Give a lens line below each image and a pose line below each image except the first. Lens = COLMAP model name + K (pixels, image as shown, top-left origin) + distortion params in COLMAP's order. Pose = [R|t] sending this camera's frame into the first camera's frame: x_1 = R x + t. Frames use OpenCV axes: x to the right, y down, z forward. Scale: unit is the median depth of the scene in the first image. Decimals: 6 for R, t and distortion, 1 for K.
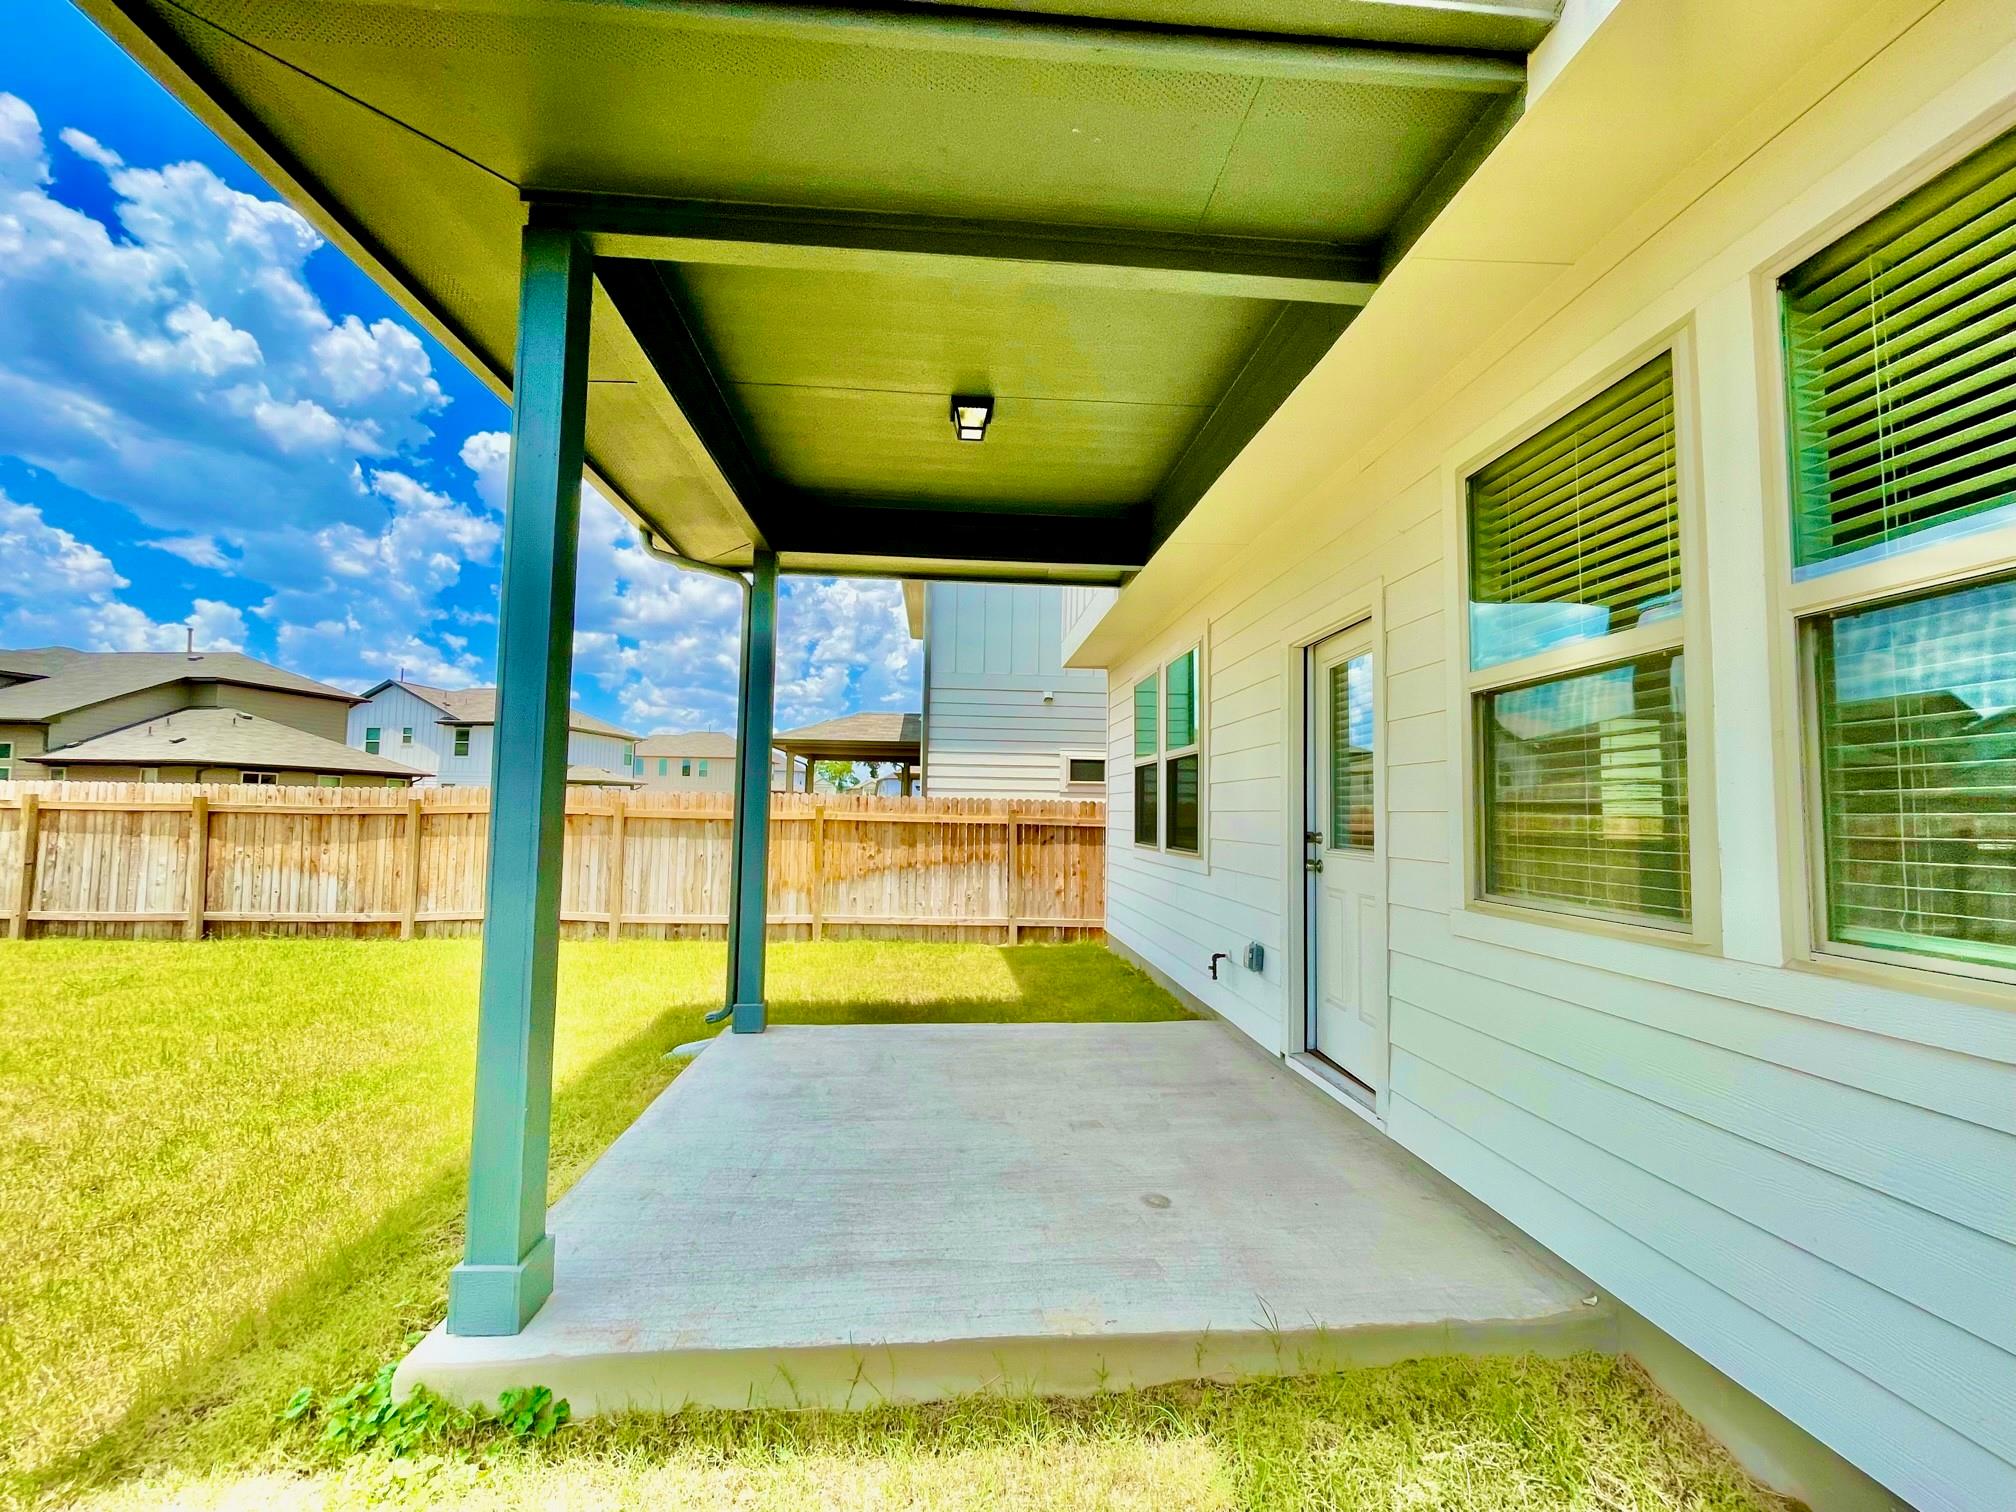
lens RADIAL K [[813.1, 0, 1005.0], [0, 813.1, 752.0], [0, 0, 1]] dist [-0.006982, 0.000889]
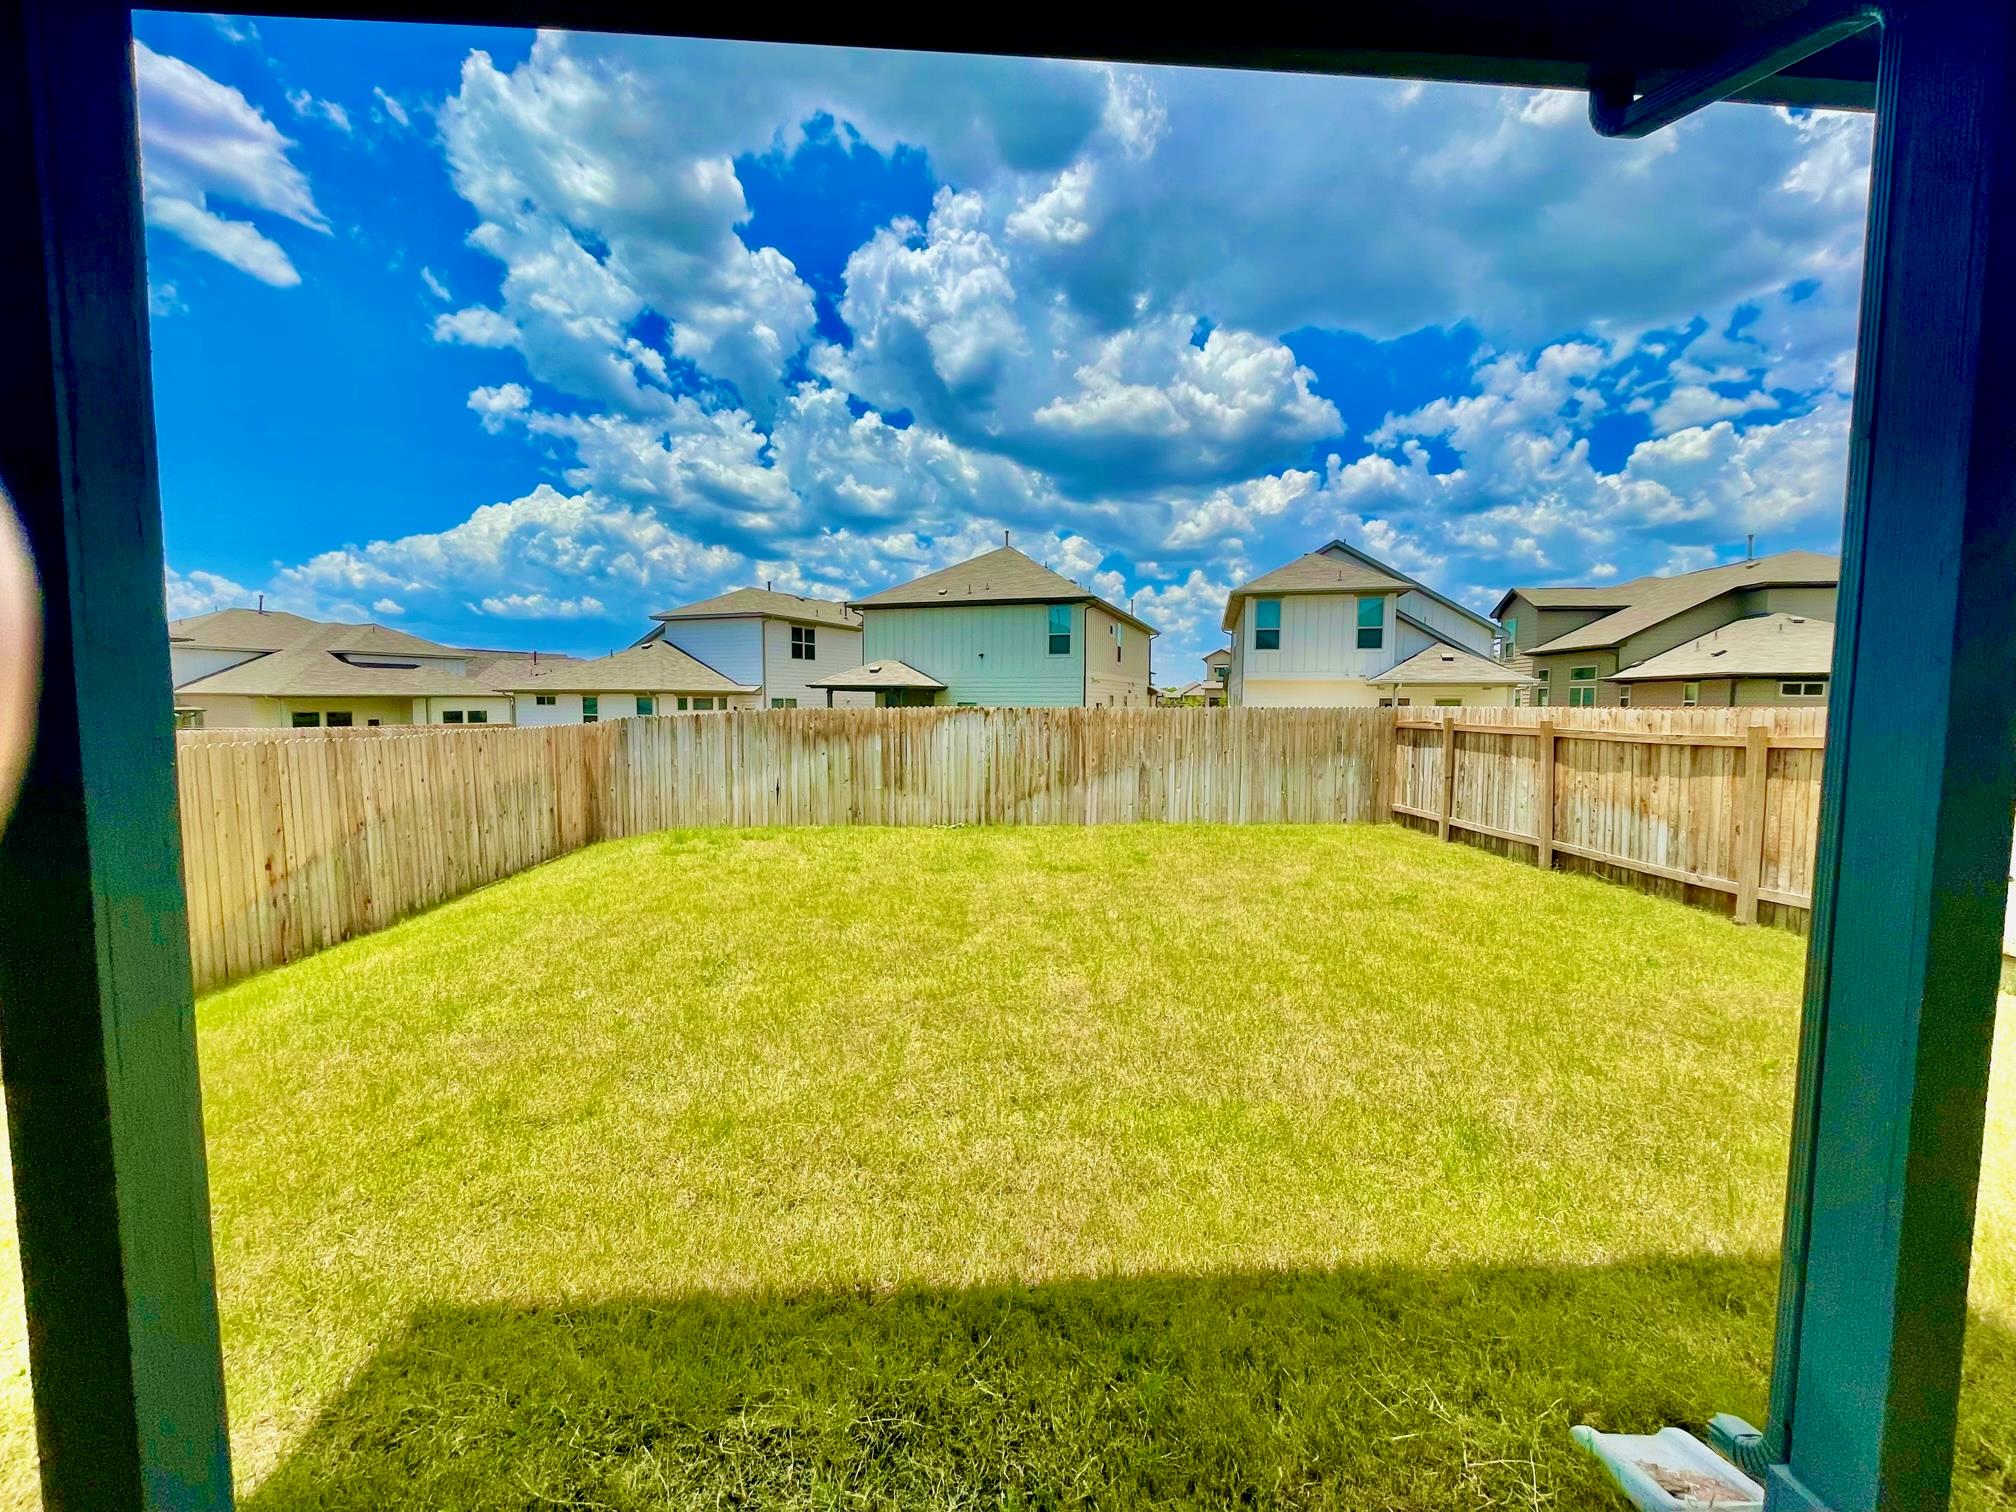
lens RADIAL K [[813.1, 0, 1017.2], [0, 813.1, 760.6], [0, 0, 1]] dist [-0.006982, 0.000889]
pose [[-0.021532, 0.057123, -0.998135, -0.009571], [0.069303, 0.996050, 0.055509, 0.002450], [0.997363, -0.067978, -0.025406, 0.162809]]
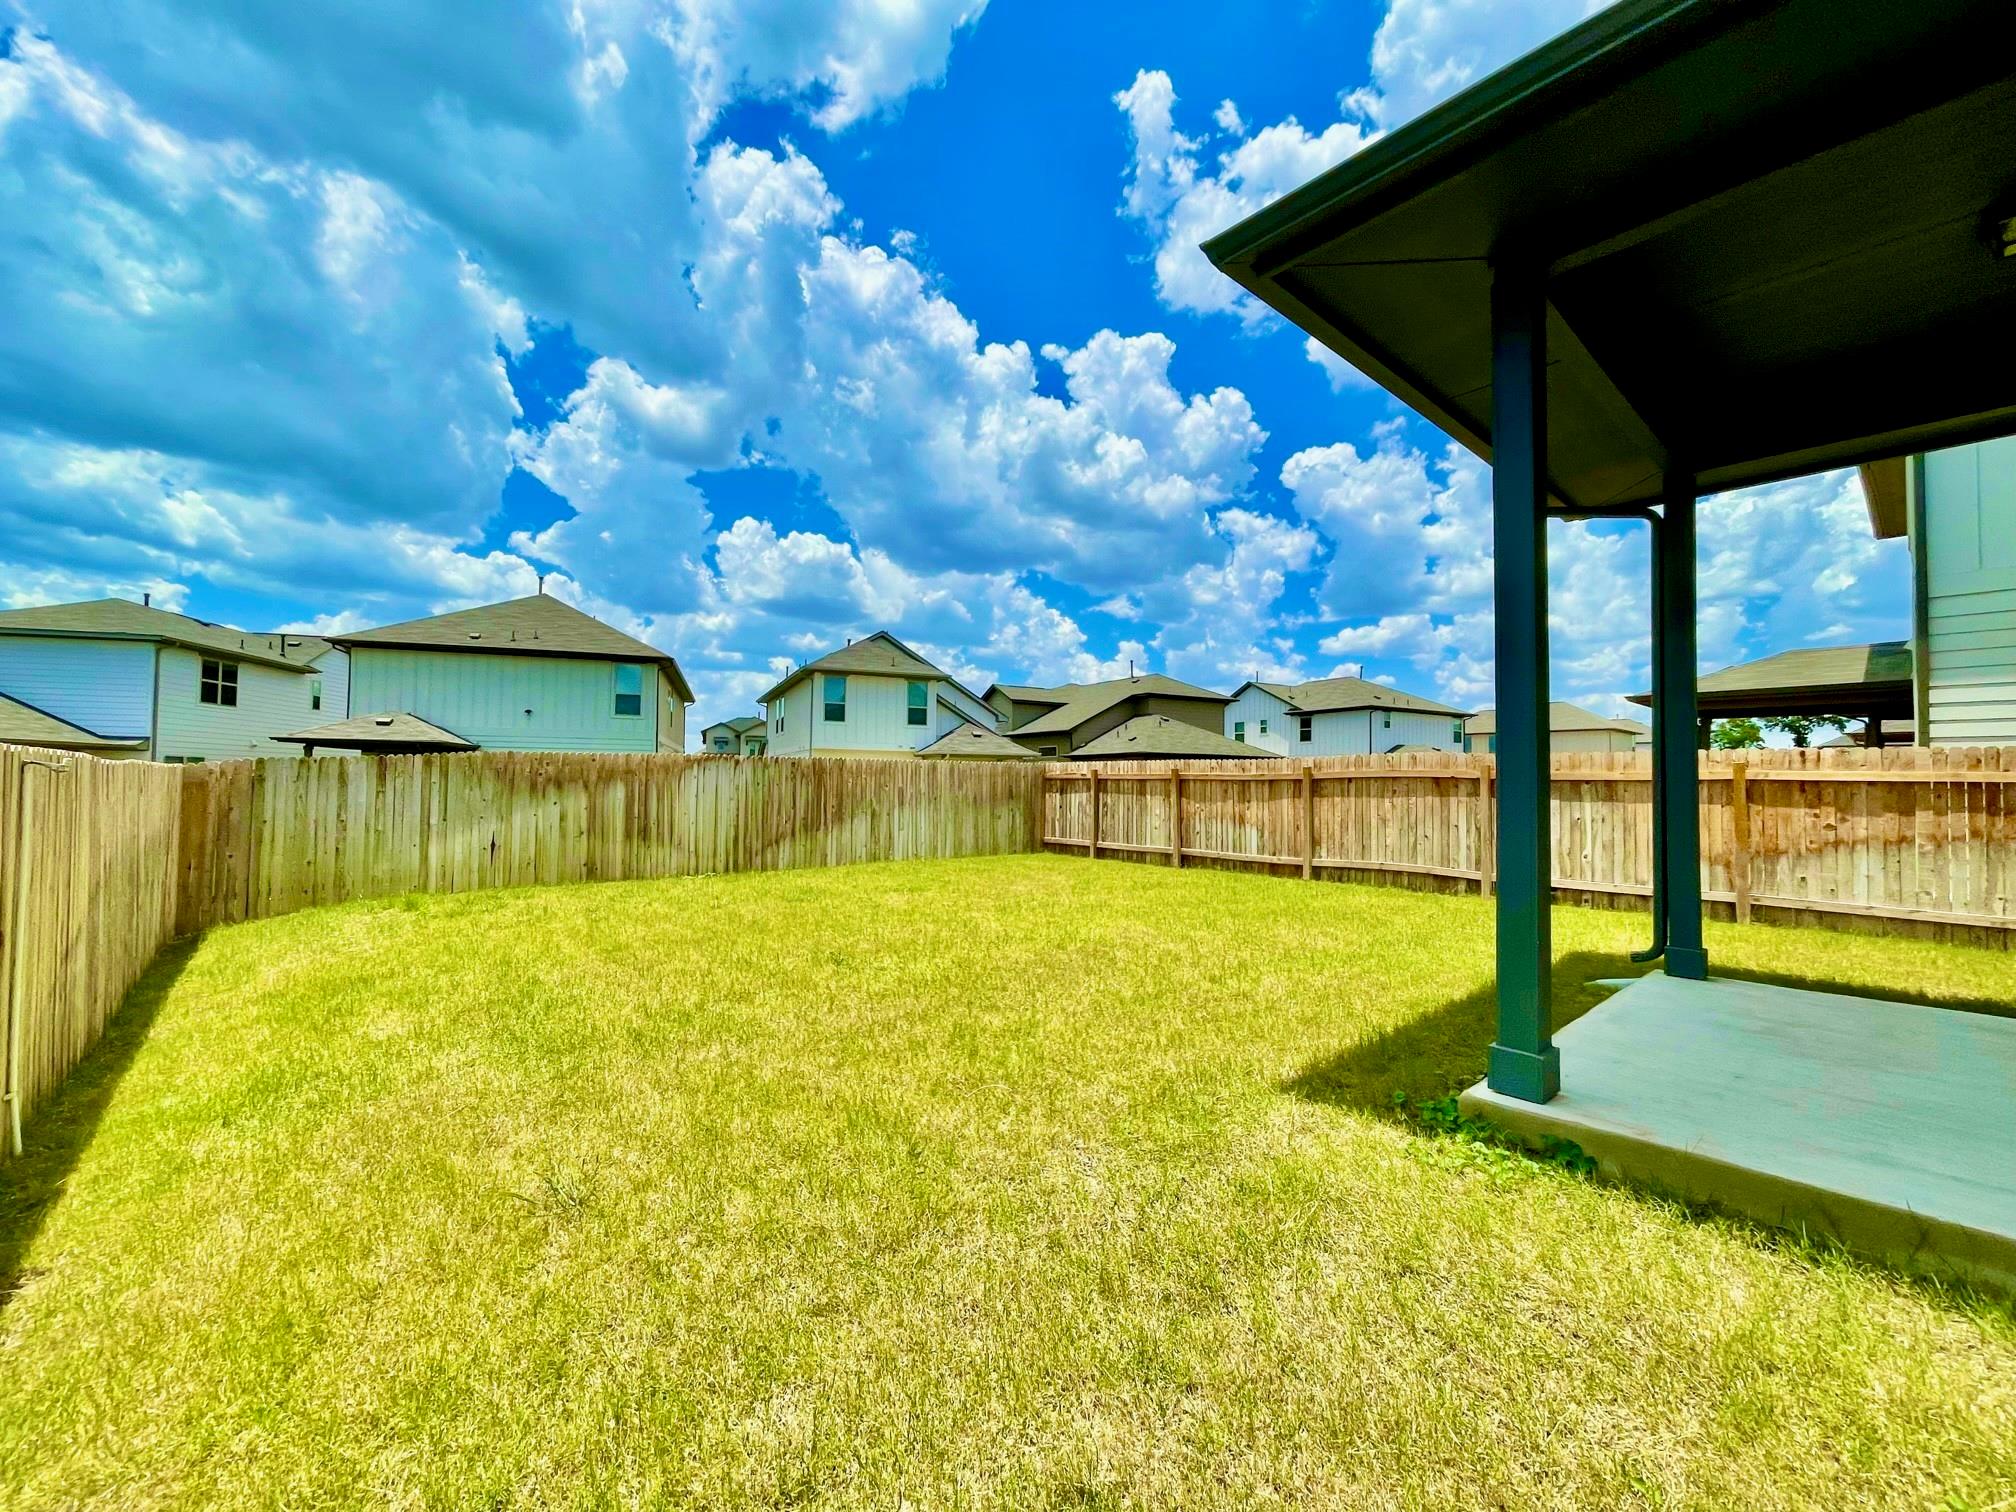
lens RADIAL K [[813.1, 0, 993.9], [0, 813.1, 758.6], [0, 0, 1]] dist [-0.006982, 0.000889]
pose [[0.586191, -0.035003, -0.809416, -0.001930], [0.057886, 0.998322, -0.001251, 0.008040], [0.808102, -0.046120, 0.587234, -0.047636]]
